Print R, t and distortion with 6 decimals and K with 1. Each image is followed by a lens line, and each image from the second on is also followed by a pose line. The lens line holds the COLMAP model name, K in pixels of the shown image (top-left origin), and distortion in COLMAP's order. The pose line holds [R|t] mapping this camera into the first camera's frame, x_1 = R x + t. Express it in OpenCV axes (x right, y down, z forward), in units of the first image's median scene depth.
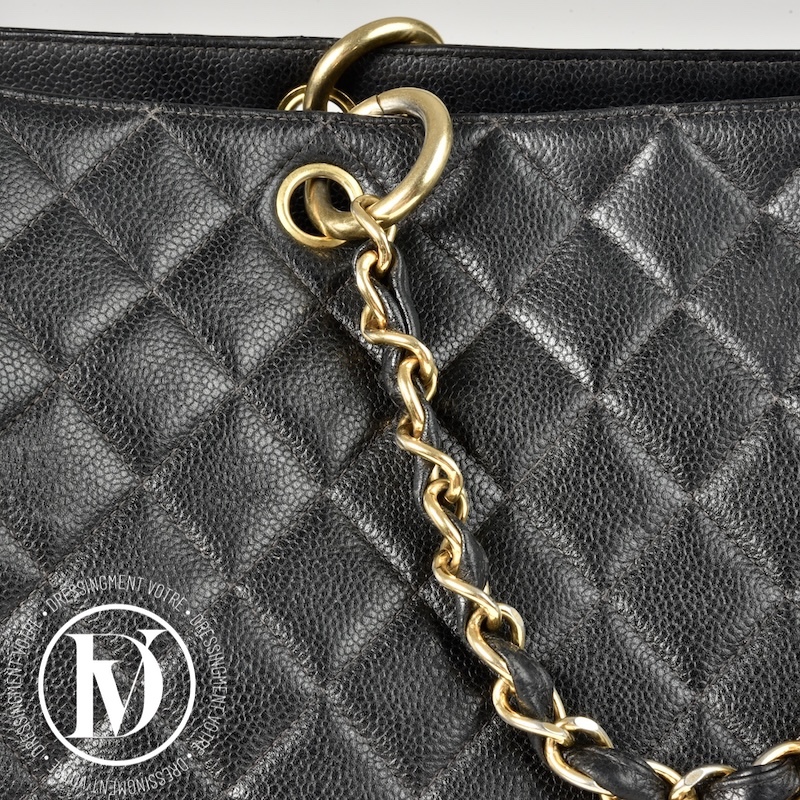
lens RADIAL K [[2696.8, 0, 402.5], [0, 2696.8, 399.0], [0, 0, 1]] dist [0.003671, 0.000000]
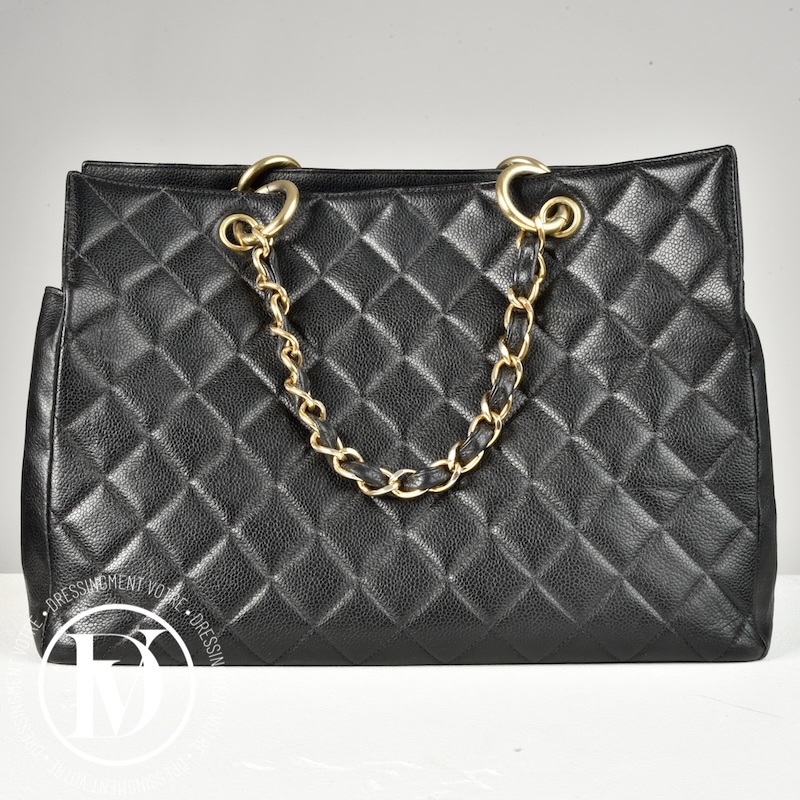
lens RADIAL K [[1856.8, 0, 400.2], [0, 1856.8, 400.0], [0, 0, 1]] dist [0.054054, 0.000000]
pose [[0.999989, 0.004124, 0.002445, 0.099894], [-0.003829, 0.993901, -0.110214, 0.237061], [-0.002885, 0.110203, 0.993905, -0.504541]]
